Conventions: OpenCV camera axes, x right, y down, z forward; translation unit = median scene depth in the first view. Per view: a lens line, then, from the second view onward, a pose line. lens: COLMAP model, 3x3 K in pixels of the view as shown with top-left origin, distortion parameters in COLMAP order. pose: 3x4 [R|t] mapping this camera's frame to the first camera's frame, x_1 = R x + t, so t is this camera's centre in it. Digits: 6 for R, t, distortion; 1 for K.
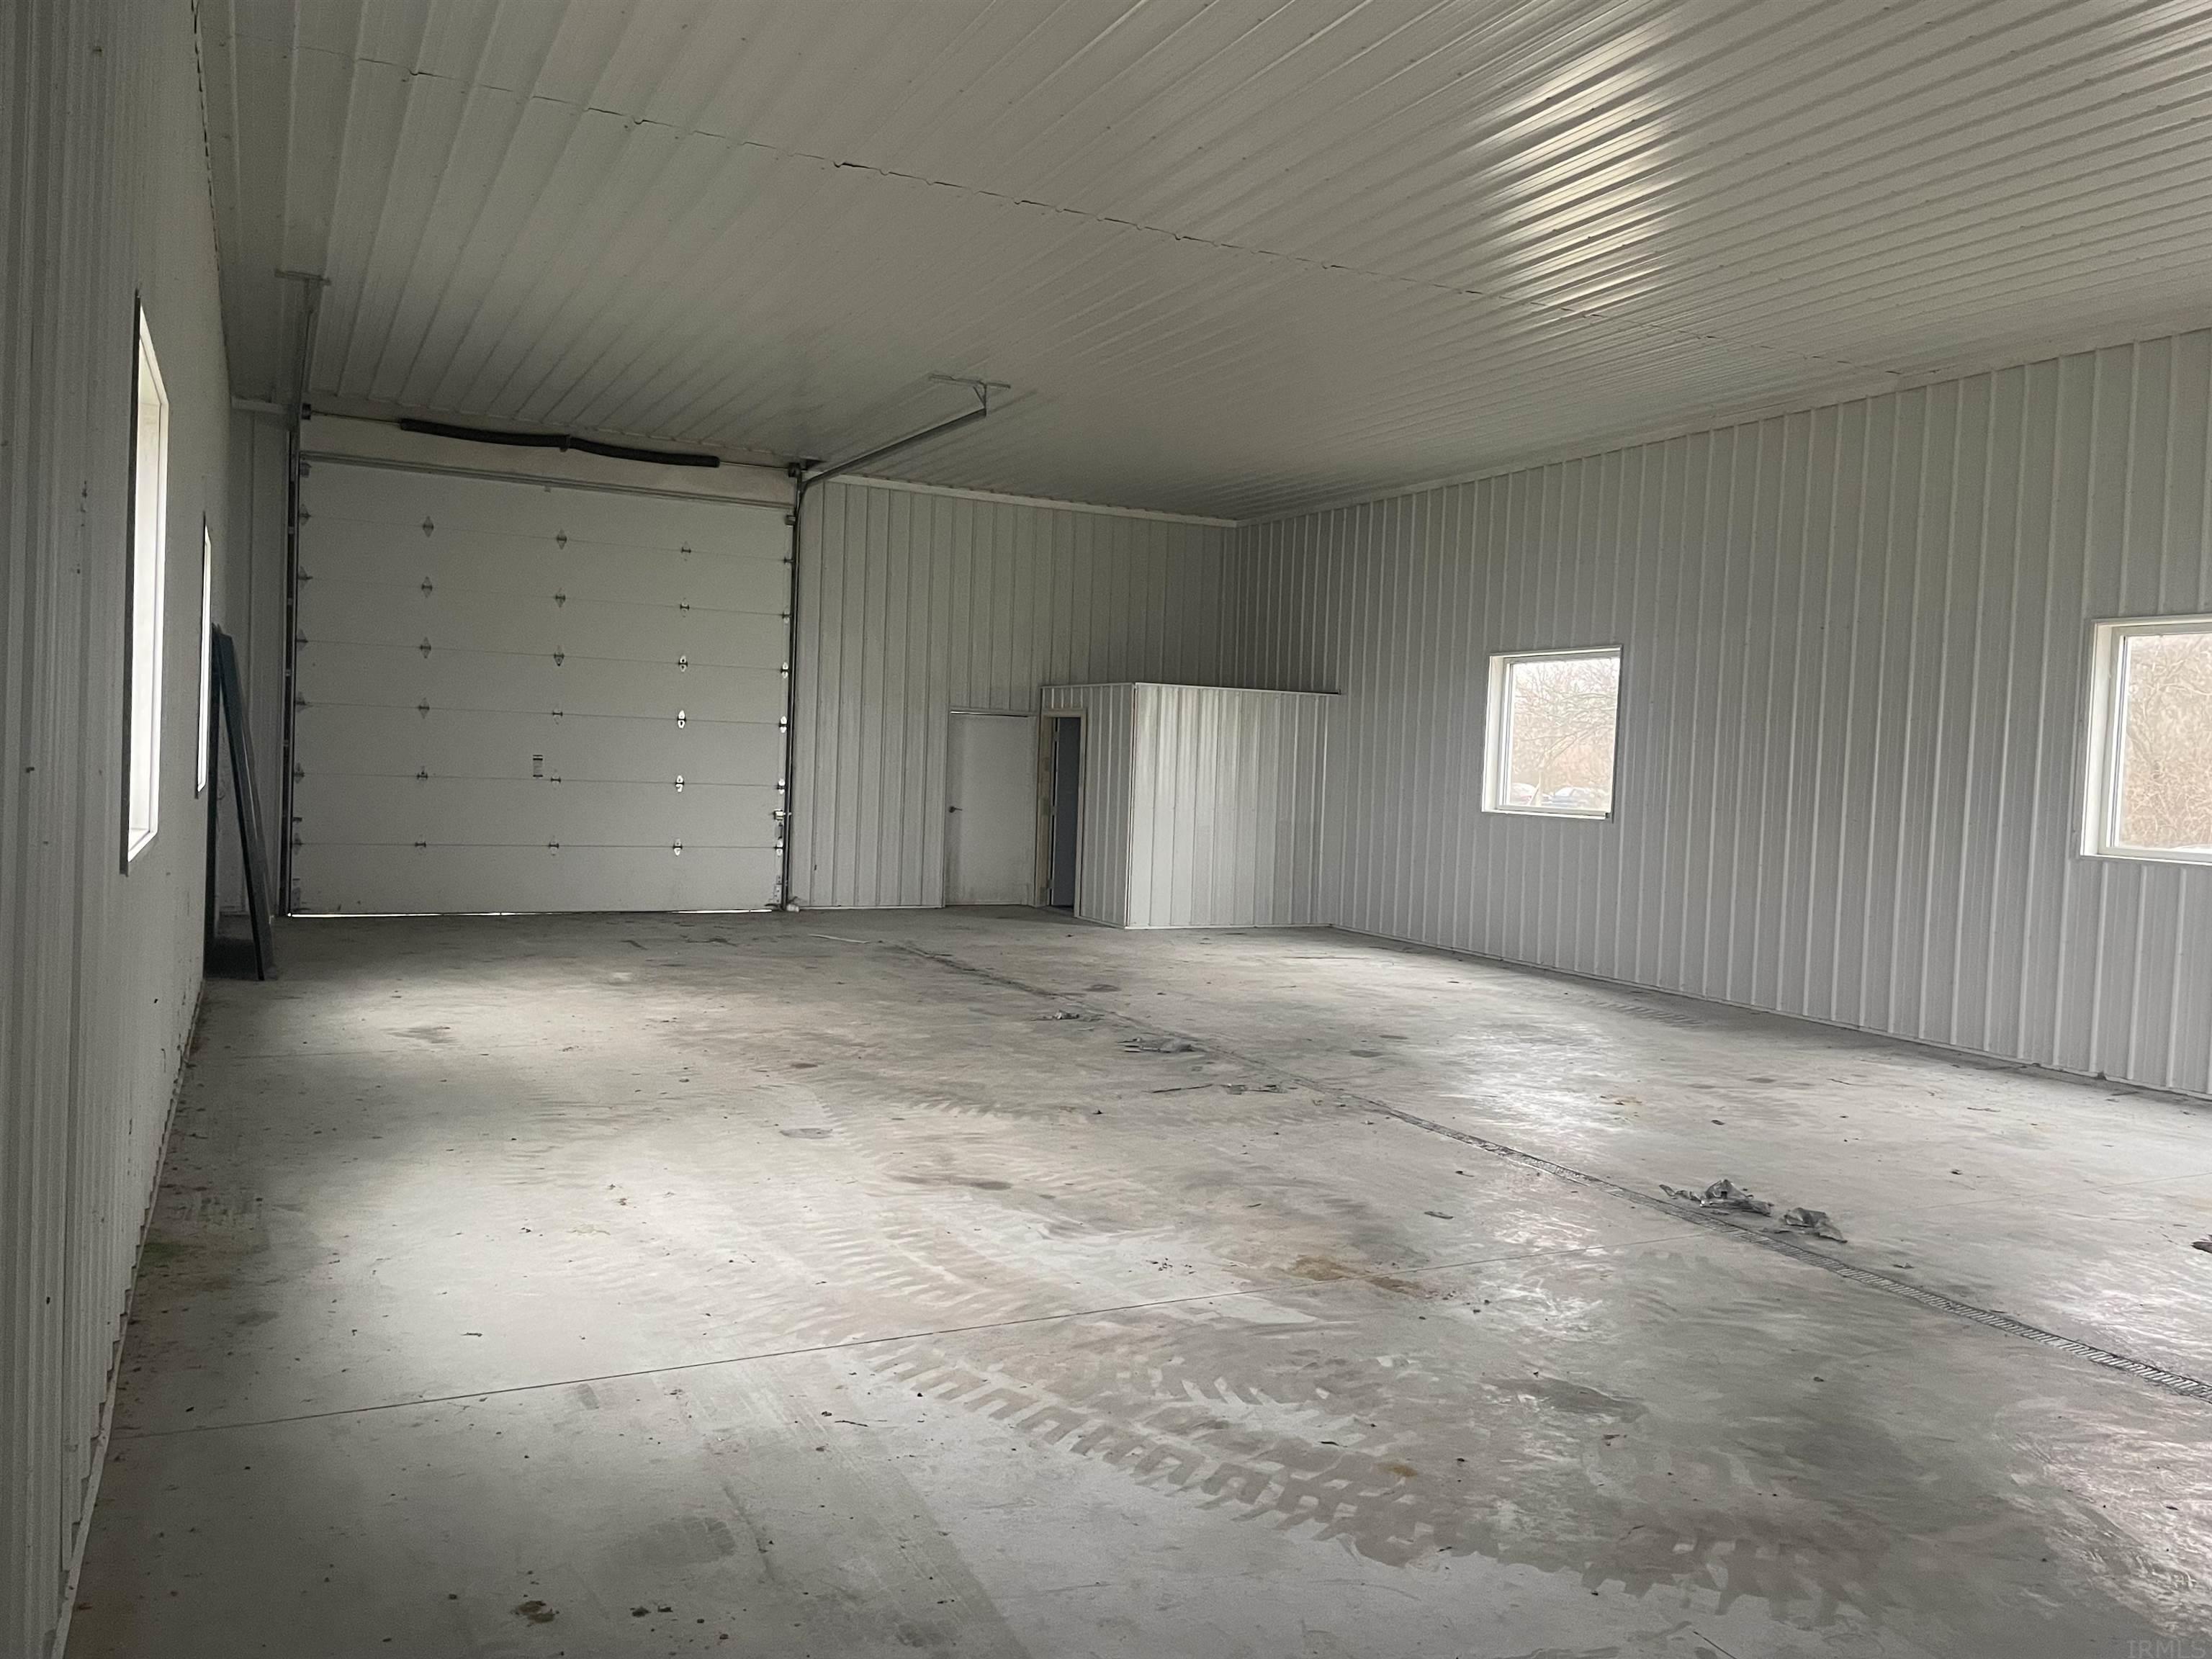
lens RADIAL K [[1670.2, 0, 1106.0], [0, 1670.2, 829.5], [0, 0, 1]] dist [0.147136, -0.257872]
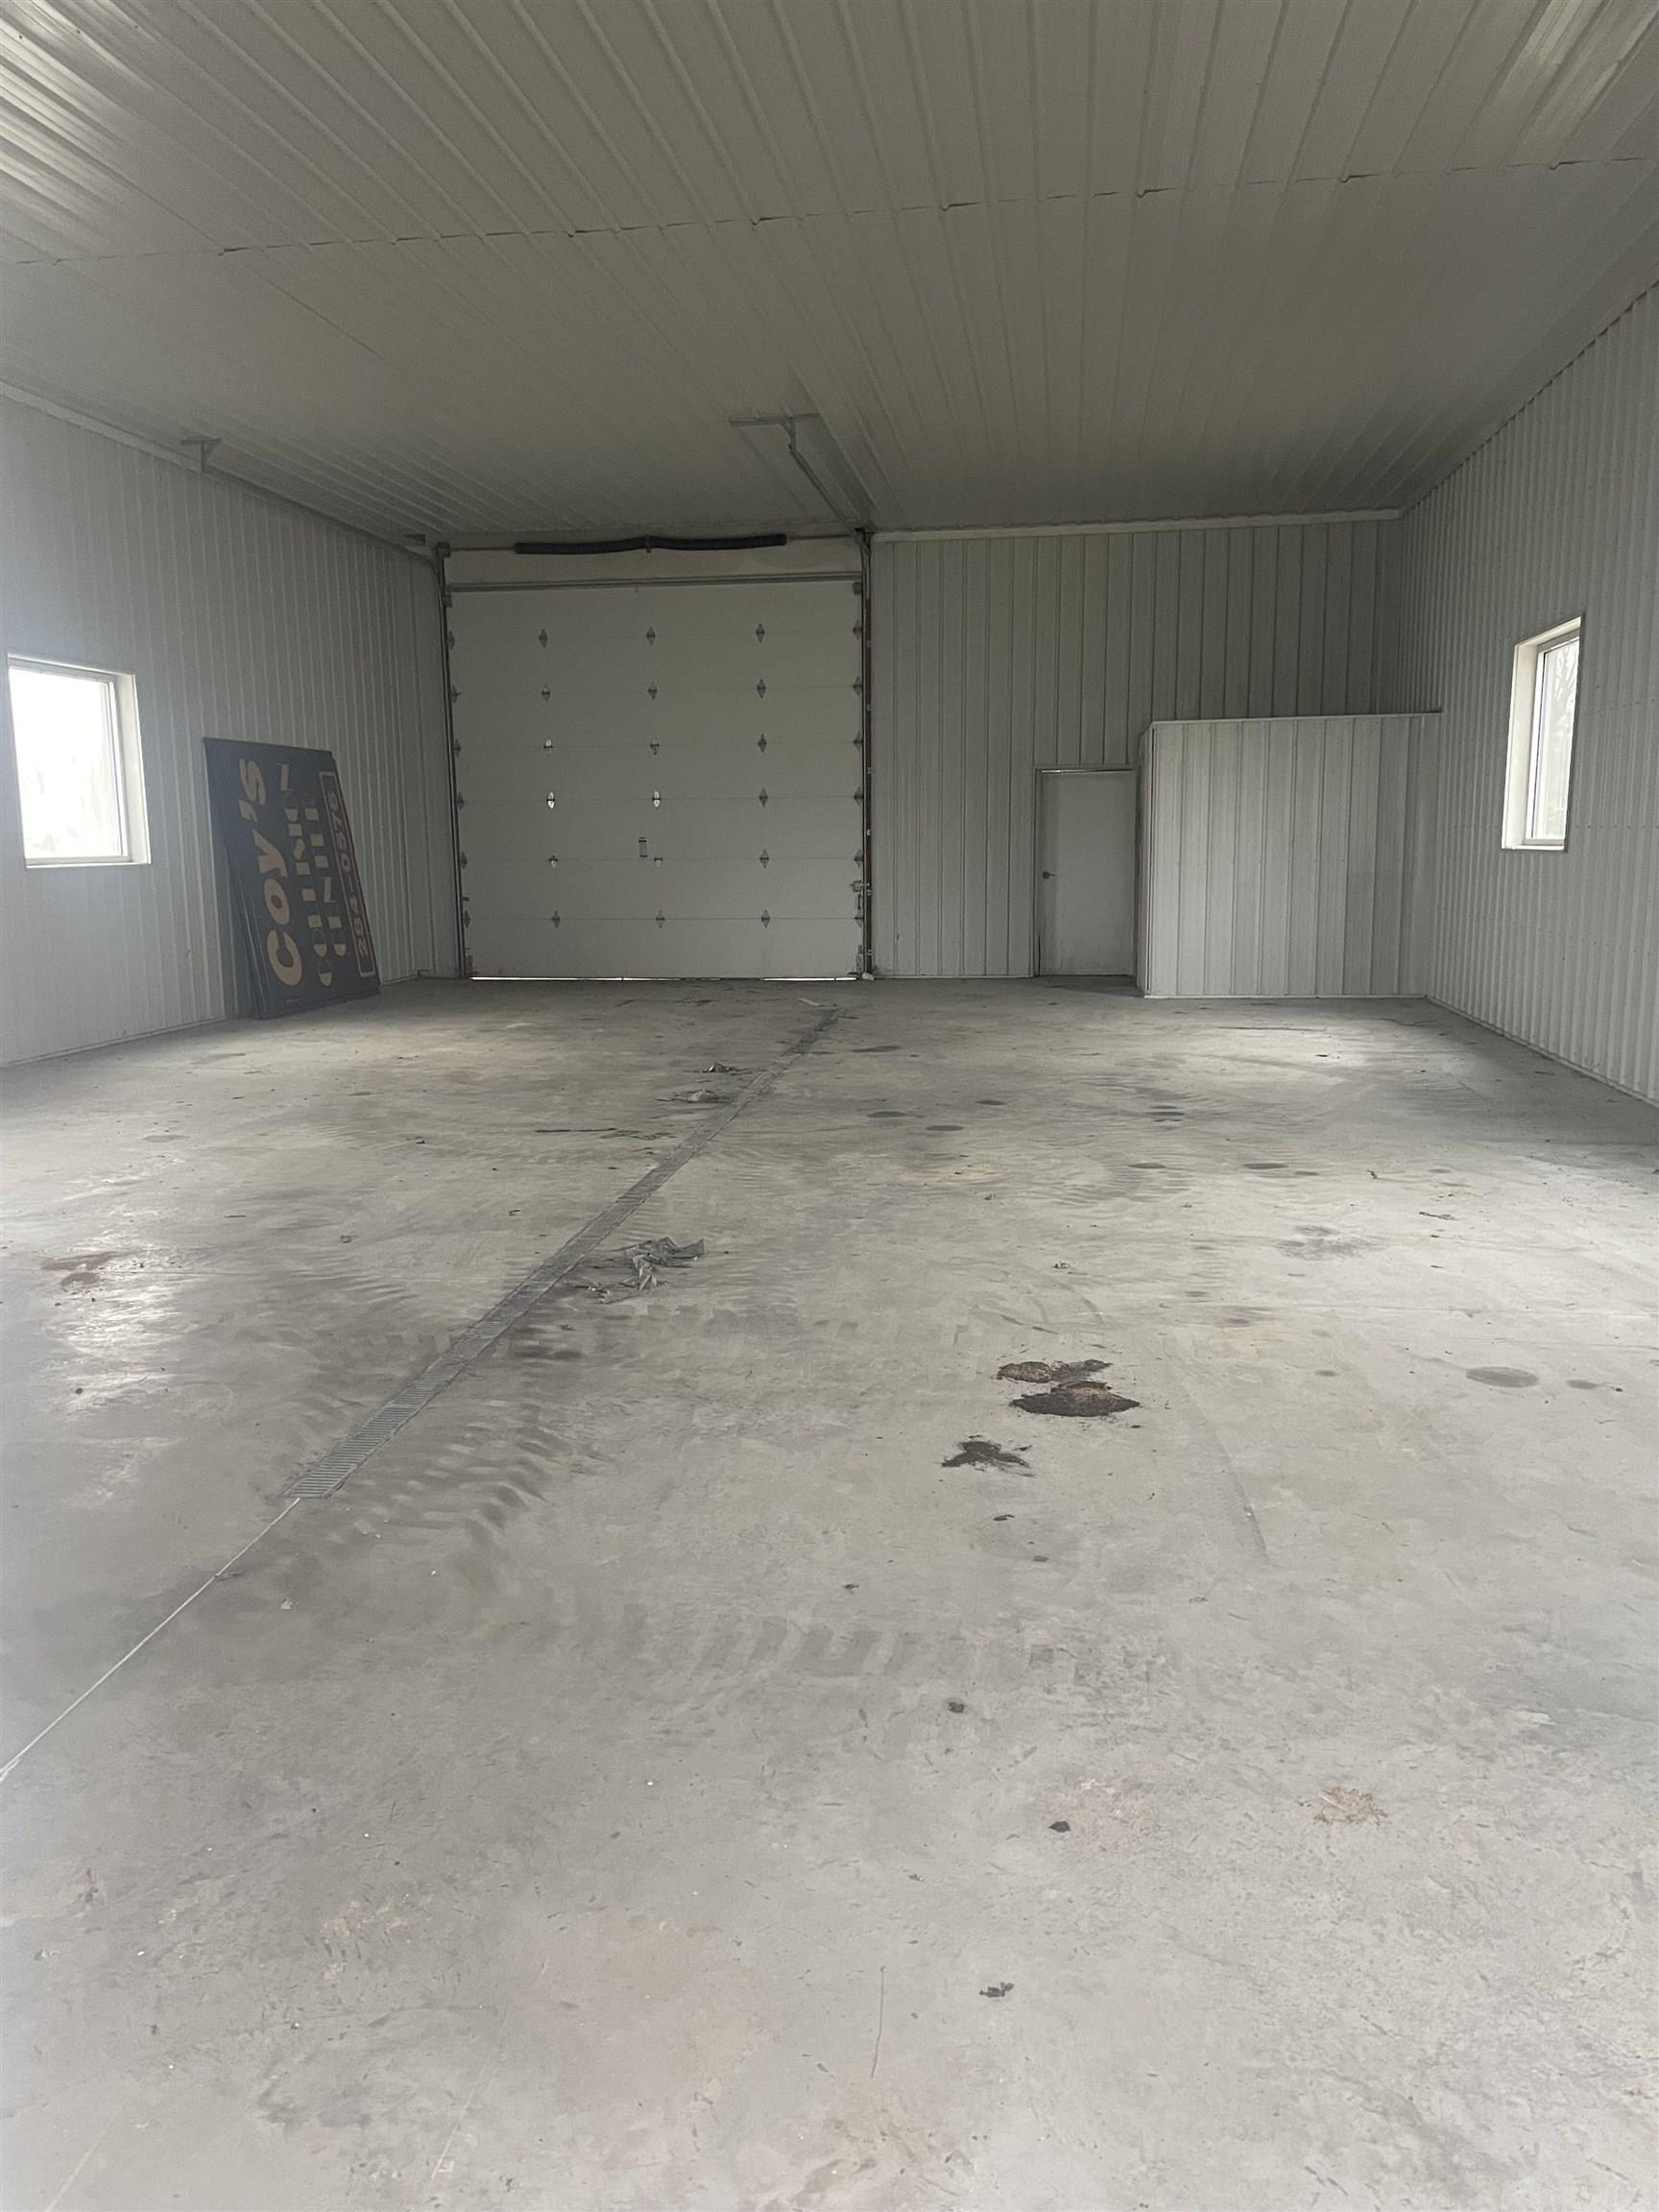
lens RADIAL K [[1670.2, 0, 829.5], [0, 1670.2, 1106.0], [0, 0, 1]] dist [0.147136, -0.257872]
pose [[0.814566, 0.044348, -0.578373, 0.434666], [0.017547, 0.994733, 0.100985, 0.024023], [0.579806, -0.092408, 0.809498, 0.160260]]
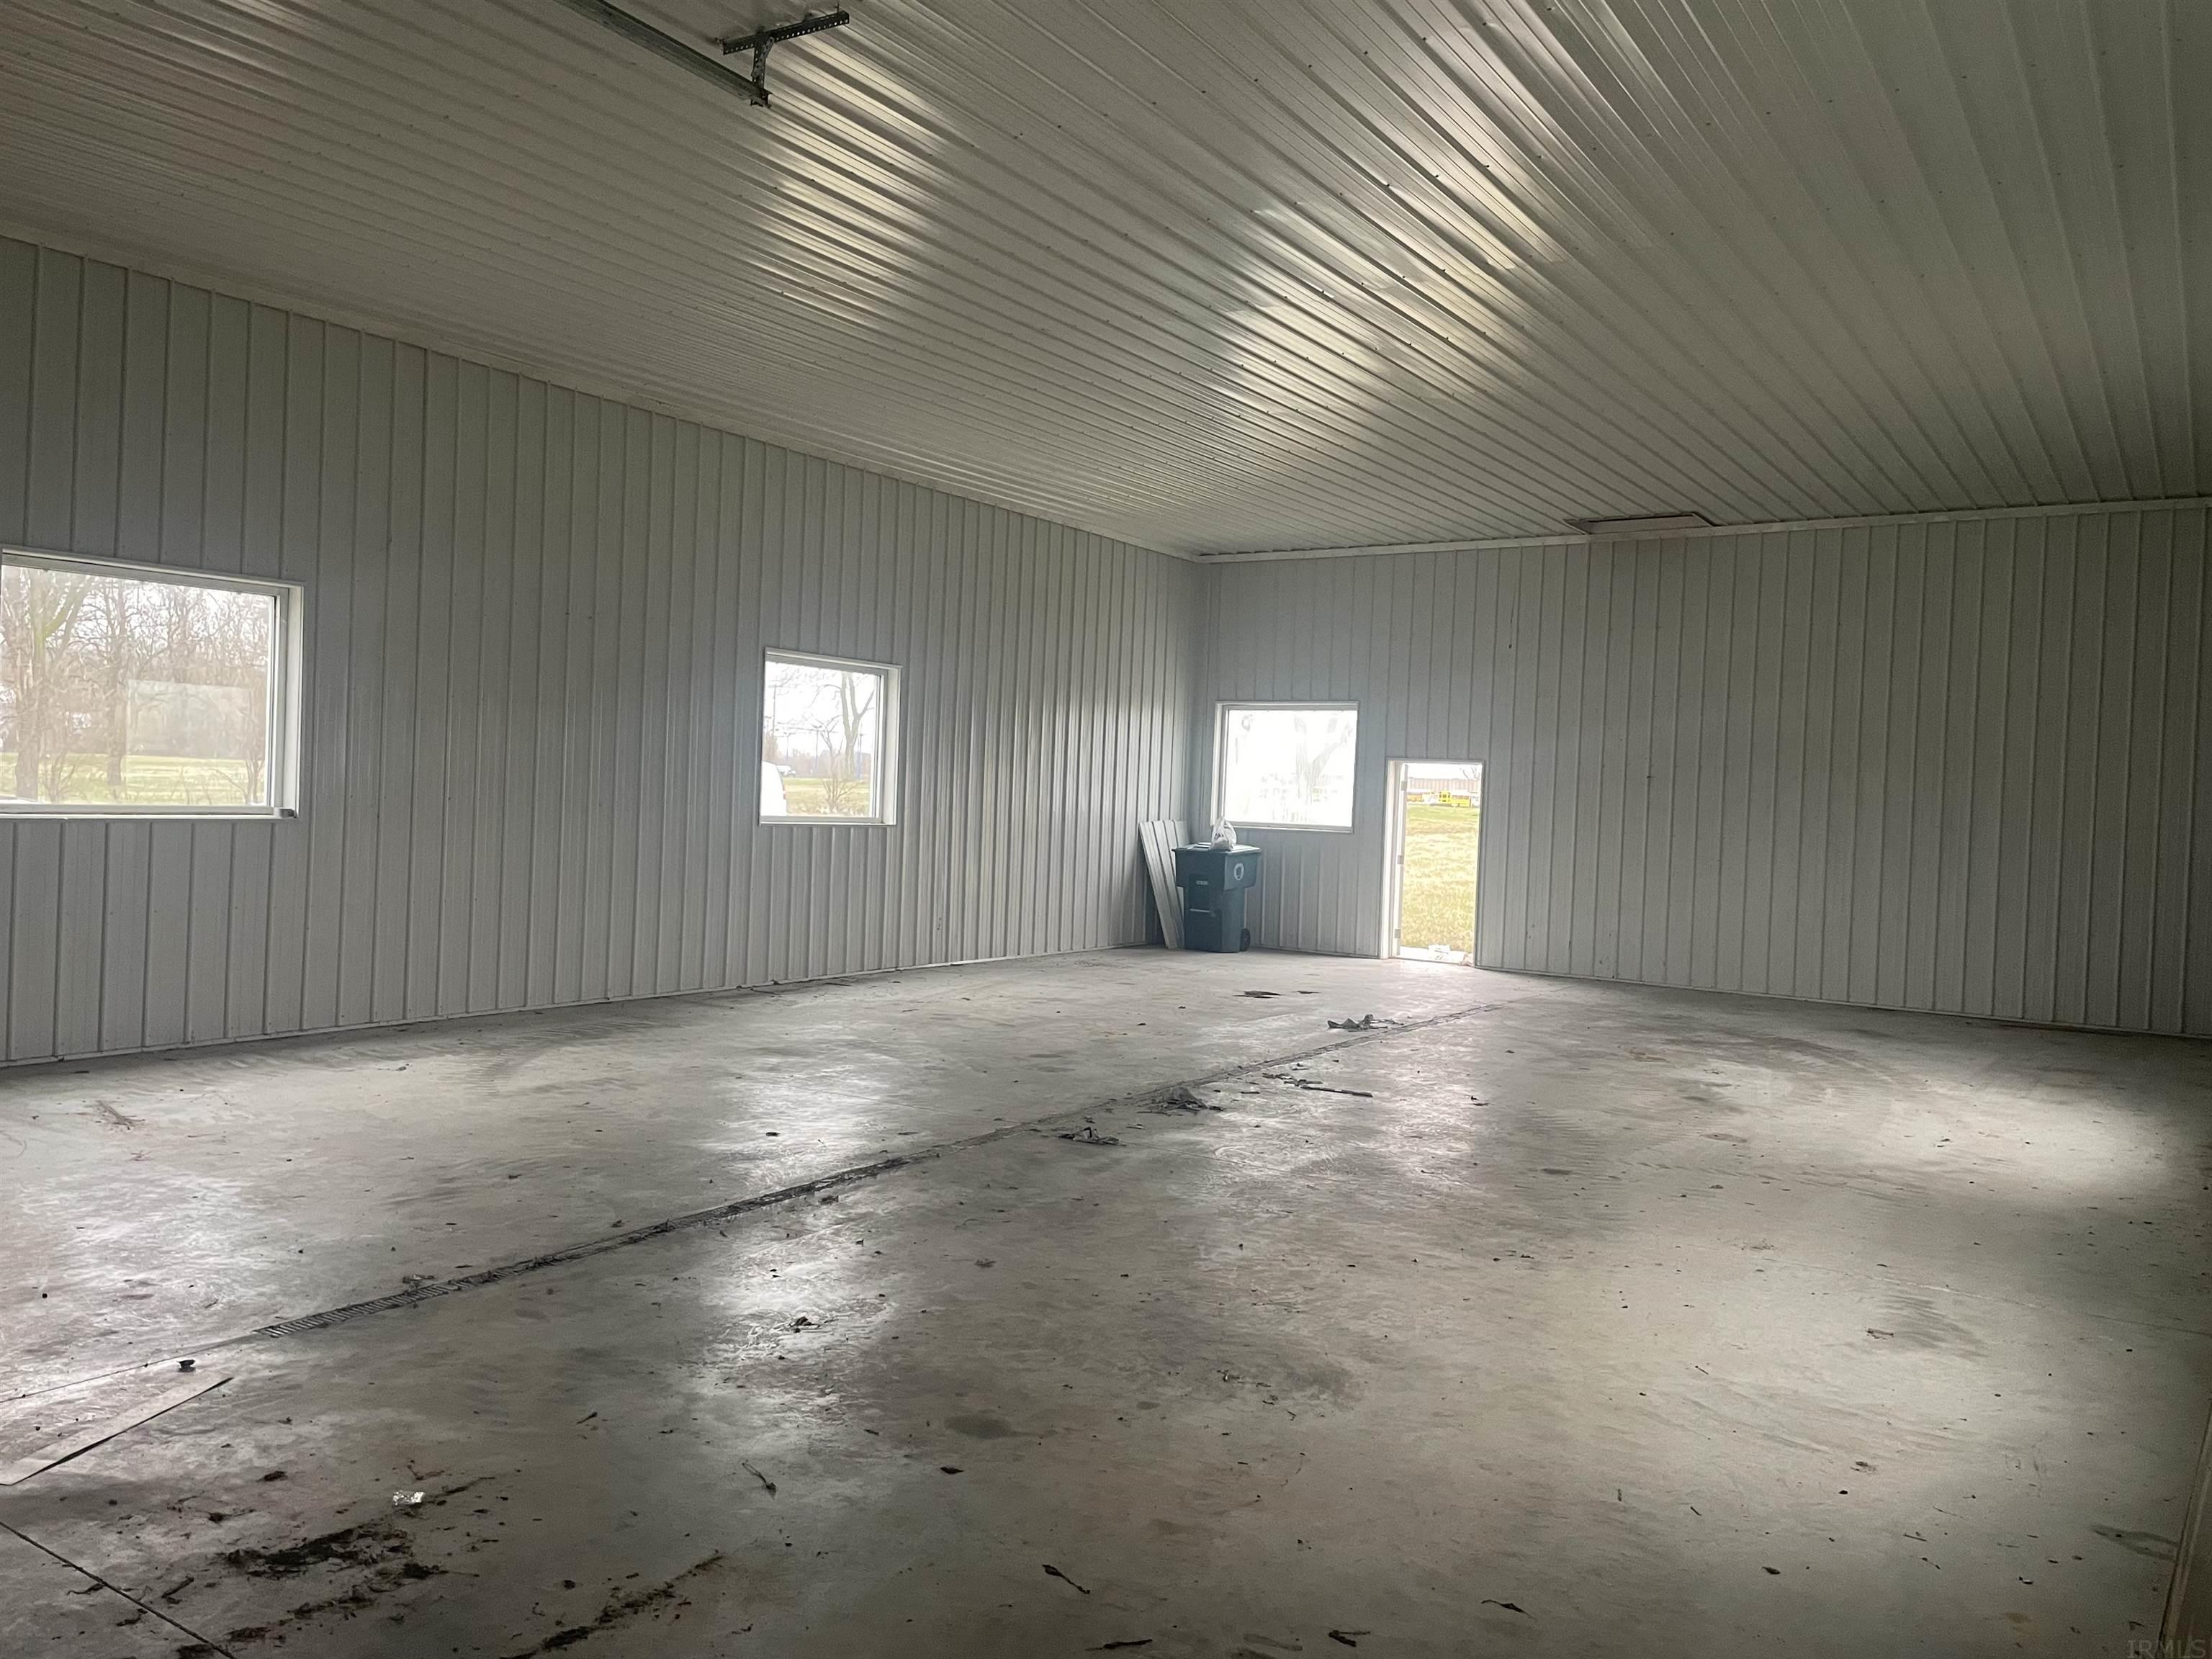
lens RADIAL K [[1670.2, 0, 1106.0], [0, 1670.2, 829.5], [0, 0, 1]] dist [0.147136, -0.257872]
pose [[-0.493475, -0.079893, 0.866083, -0.475404], [-0.027822, 0.996713, 0.076091, -0.060713], [-0.869315, 0.013453, -0.494076, 0.957809]]
